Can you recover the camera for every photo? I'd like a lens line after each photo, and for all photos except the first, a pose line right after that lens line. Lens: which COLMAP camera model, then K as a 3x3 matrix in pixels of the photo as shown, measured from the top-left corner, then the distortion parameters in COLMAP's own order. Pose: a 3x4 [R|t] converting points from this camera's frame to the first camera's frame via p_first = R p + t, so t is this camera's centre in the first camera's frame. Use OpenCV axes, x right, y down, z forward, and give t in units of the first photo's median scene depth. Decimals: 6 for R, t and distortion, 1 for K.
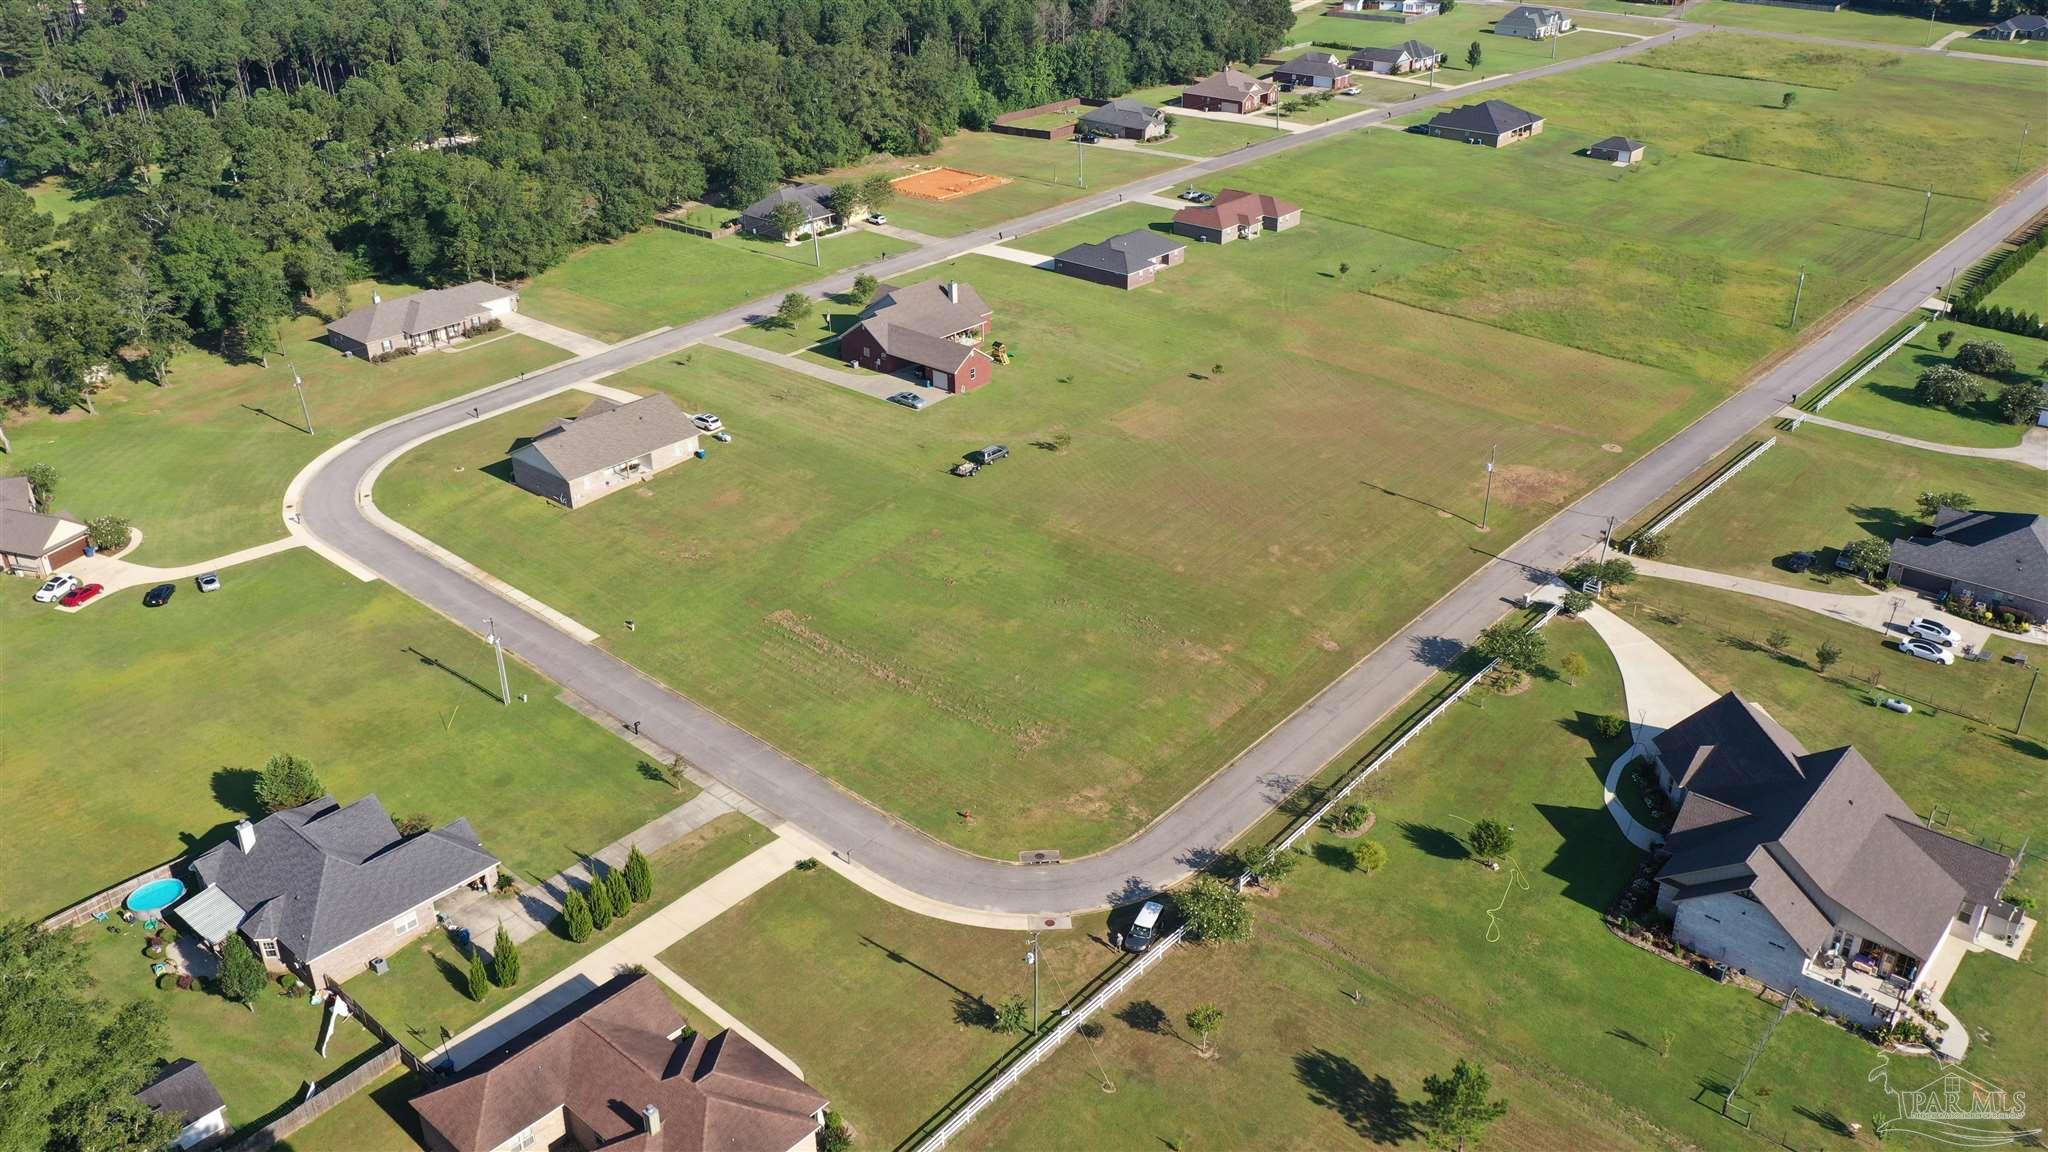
lens RADIAL K [[1633.6, 0, 1026.3], [0, 1633.6, 571.8], [0, 0, 1]] dist [0.016576, 0.008039]
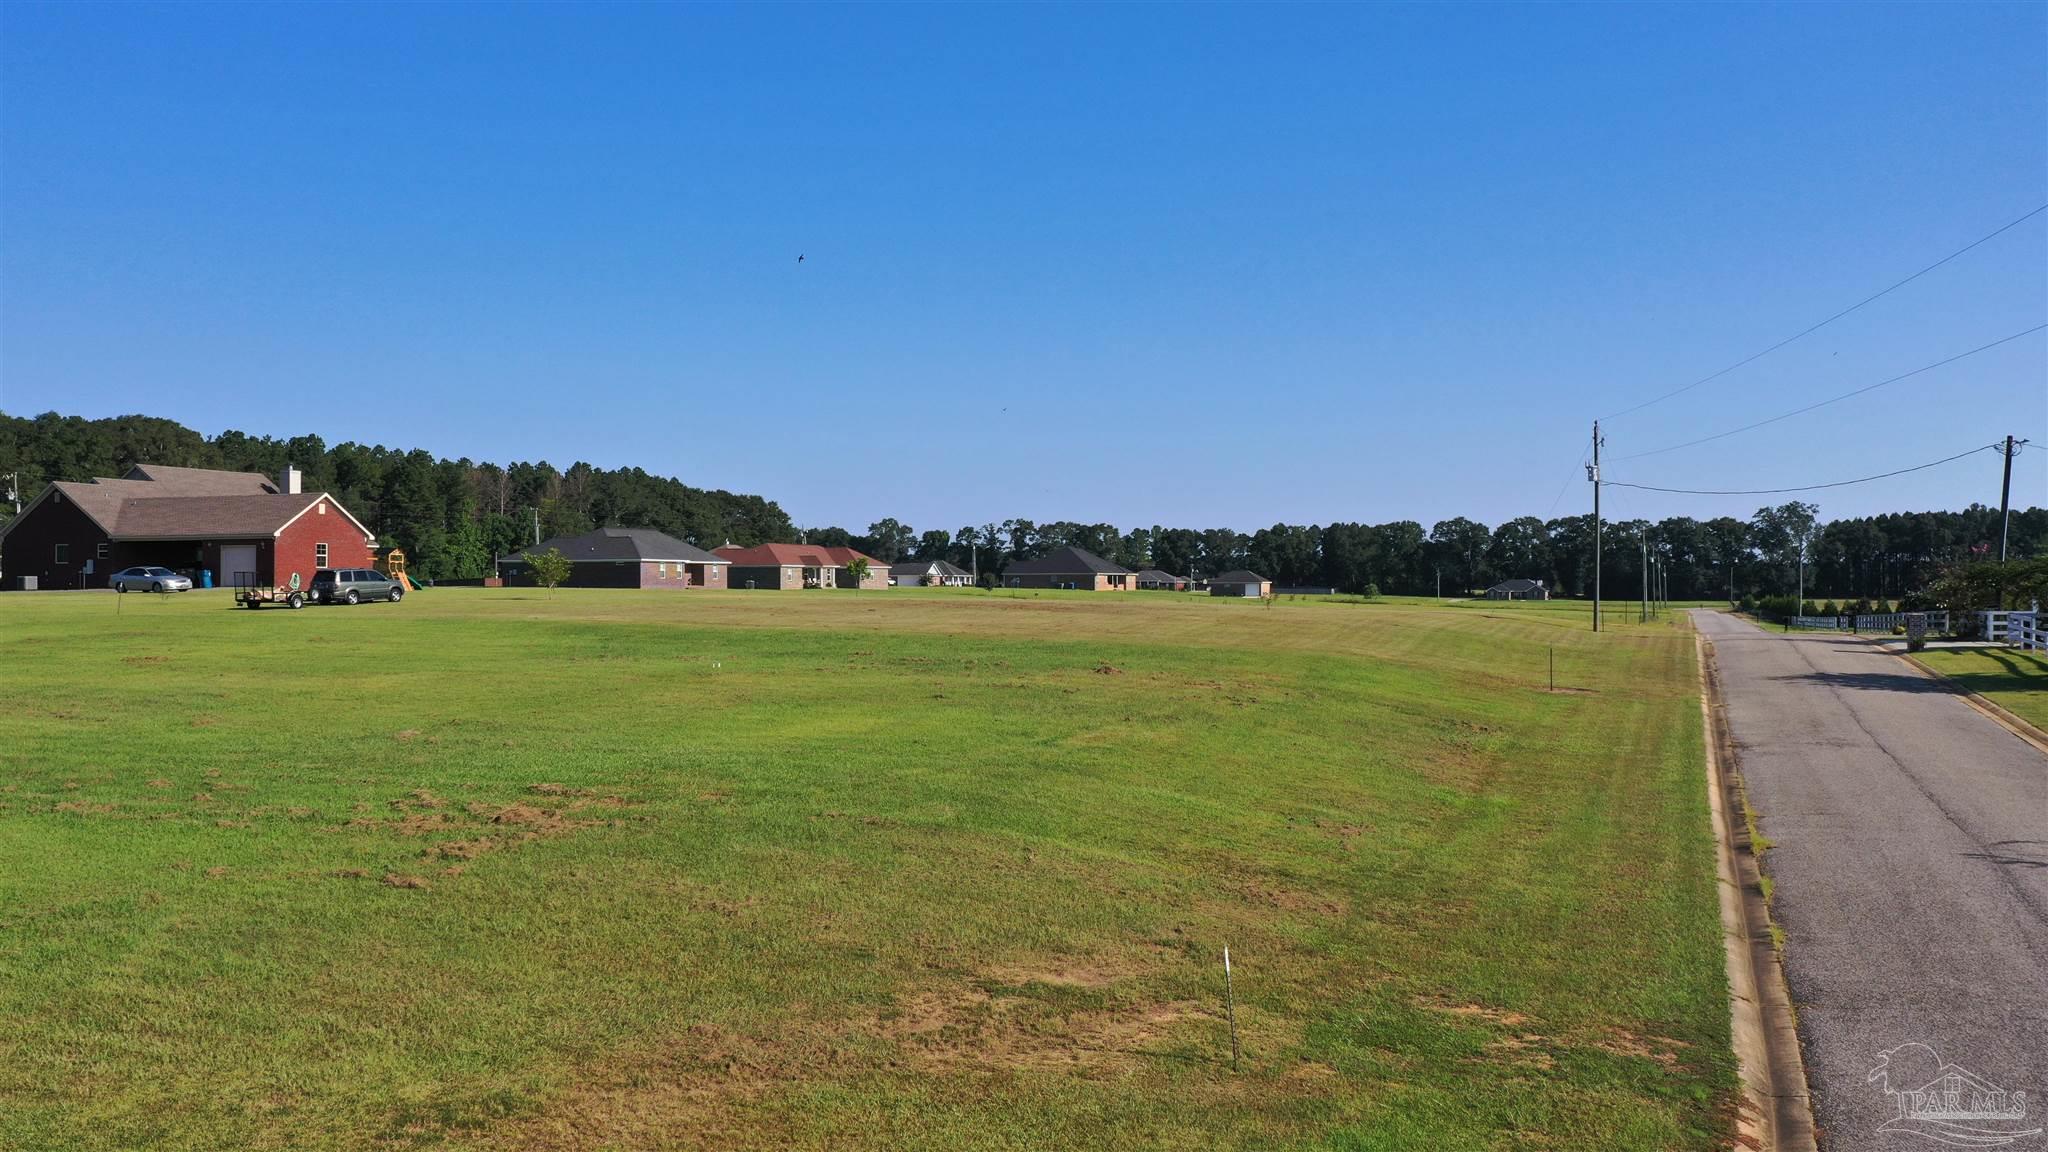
lens RADIAL K [[1633.6, 0, 1029.5], [0, 1633.6, 577.0], [0, 0, 1]] dist [0.016576, 0.008039]
pose [[0.941888, 0.011792, 0.335720, -0.001260], [0.143476, 0.889524, -0.433776, 0.104740], [-0.303746, 0.456736, 0.836140, 0.581742]]
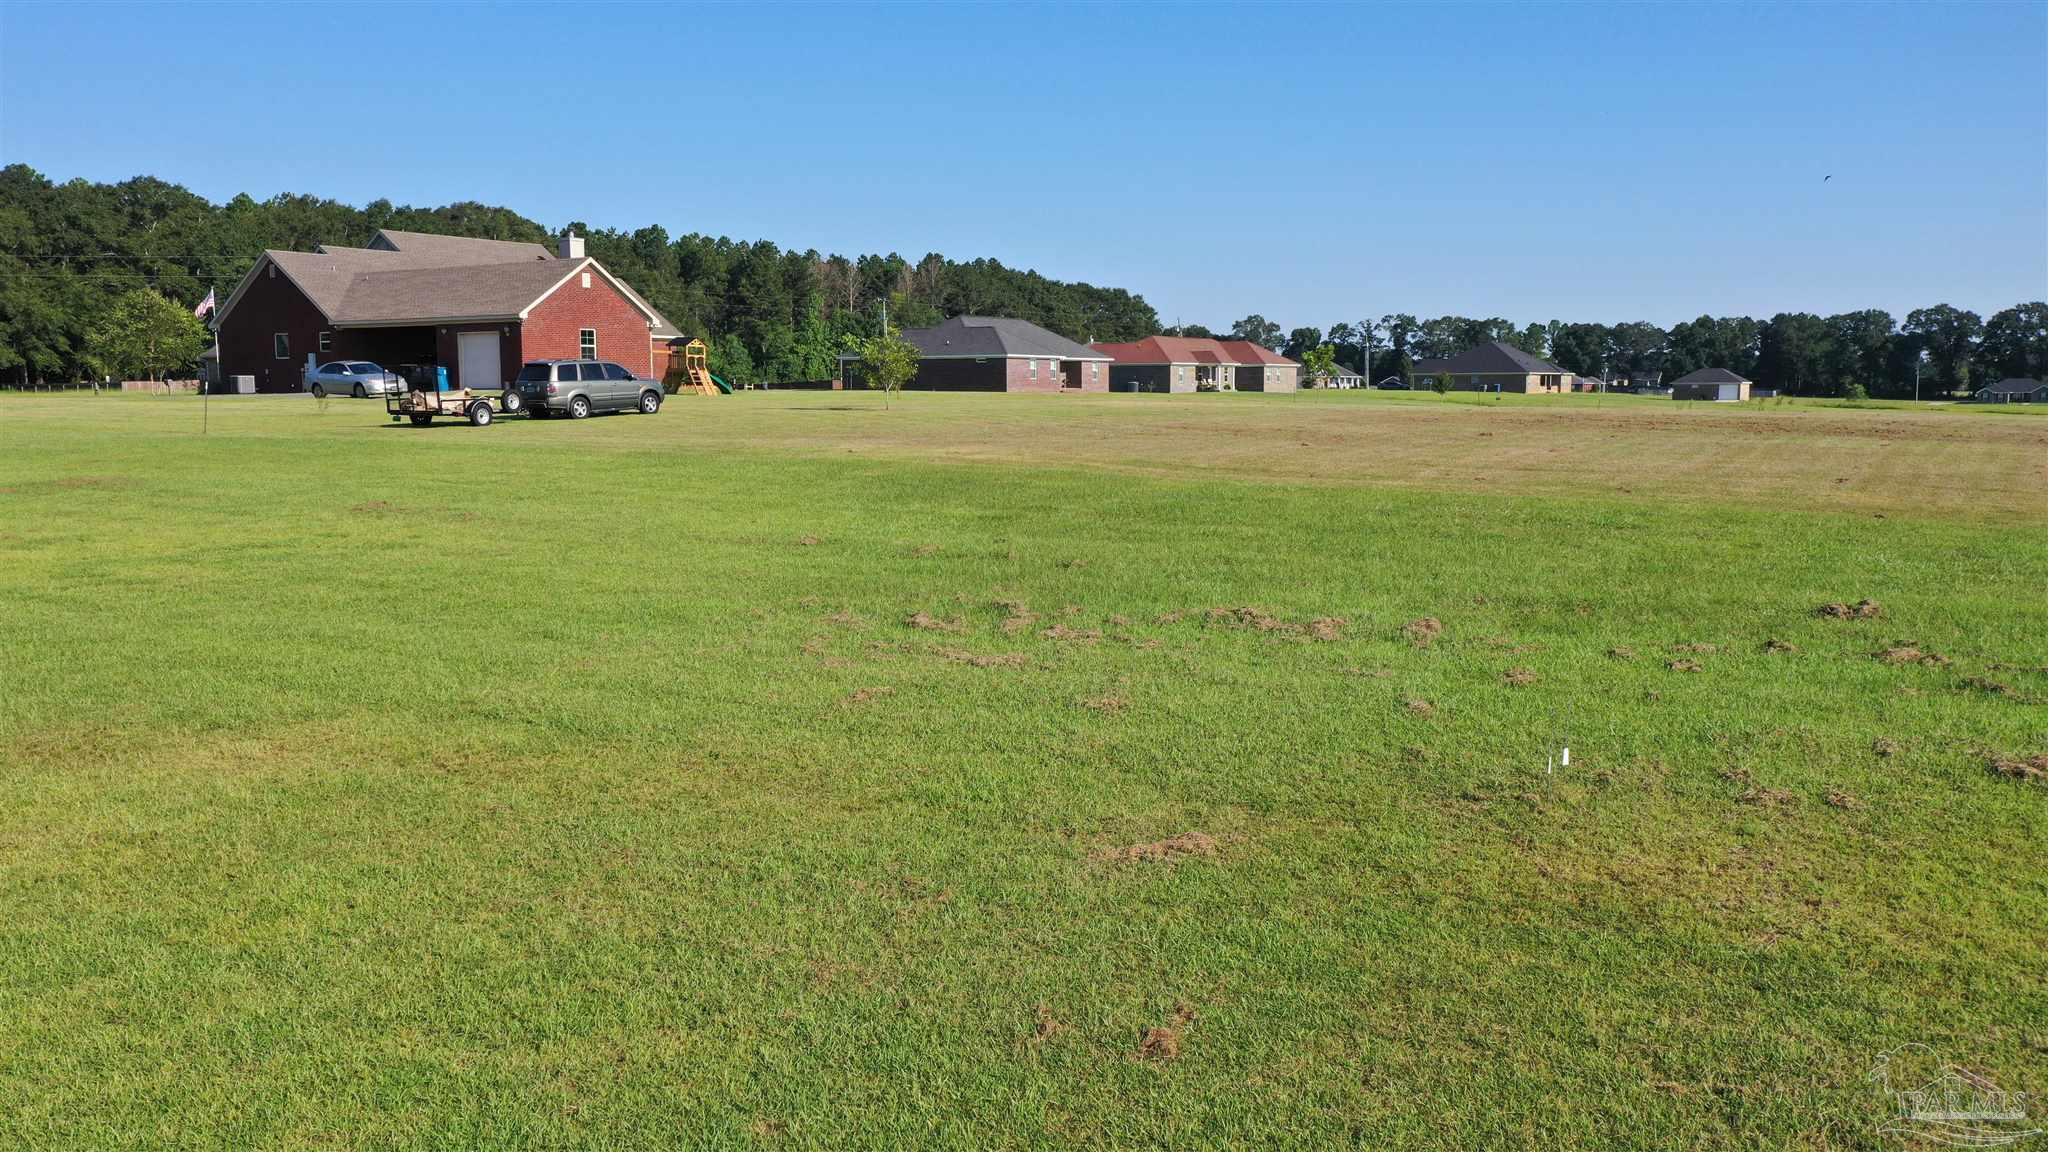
lens RADIAL K [[1633.6, 0, 1027.0], [0, 1633.6, 578.2], [0, 0, 1]] dist [0.016576, 0.008039]
pose [[0.991398, -0.006249, 0.130734, 0.010219], [0.051252, 0.937629, -0.343838, 0.035478], [-0.120432, 0.347581, 0.929884, 0.718389]]
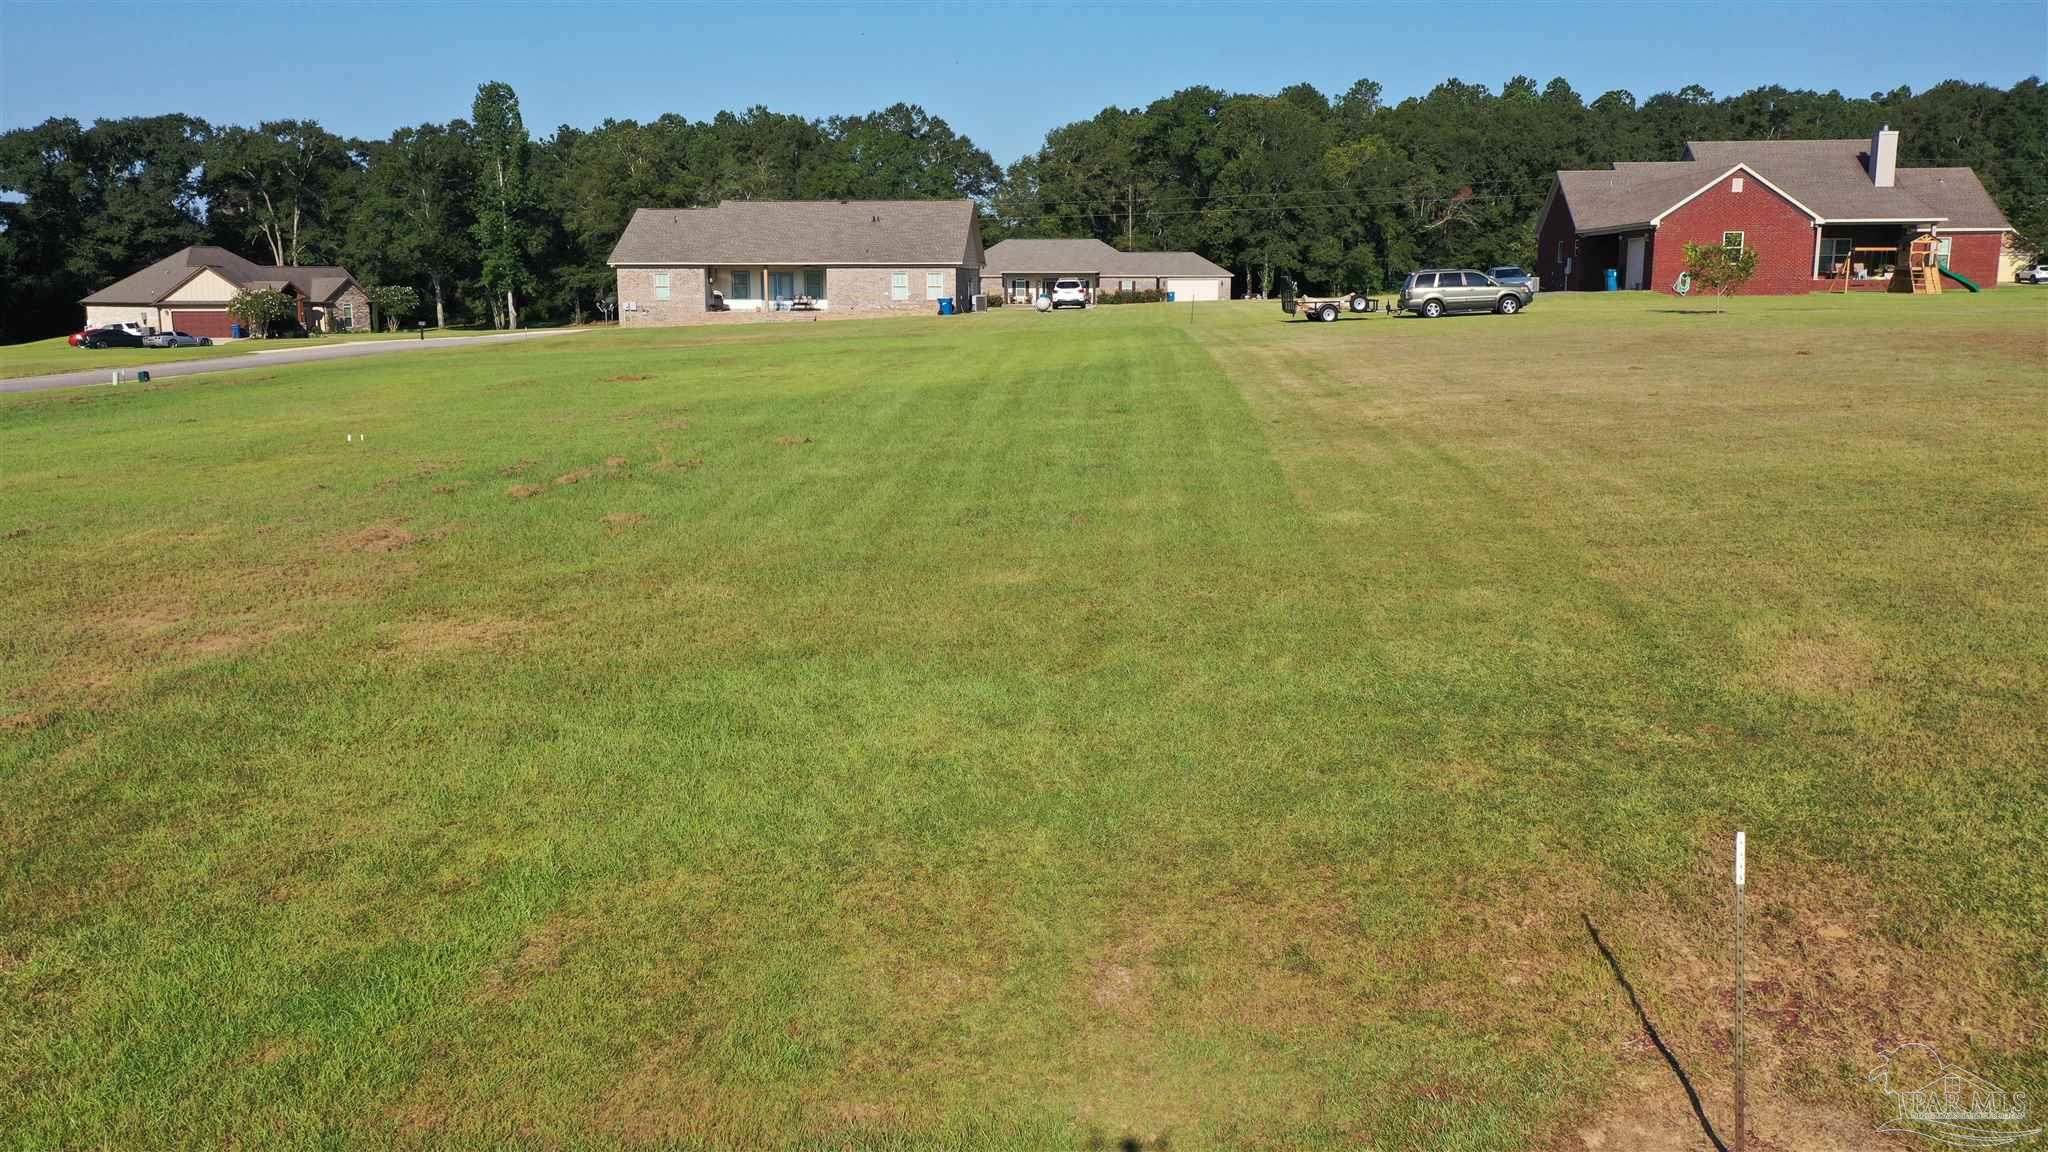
lens RADIAL K [[1633.6, 0, 1024.8], [0, 1633.6, 581.2], [0, 0, 1]] dist [0.016576, 0.008039]
pose [[0.608412, 0.149975, -0.779322, 0.153540], [-0.362118, 0.926262, -0.104451, 0.030762], [0.706191, 0.345755, 0.617858, 0.721048]]
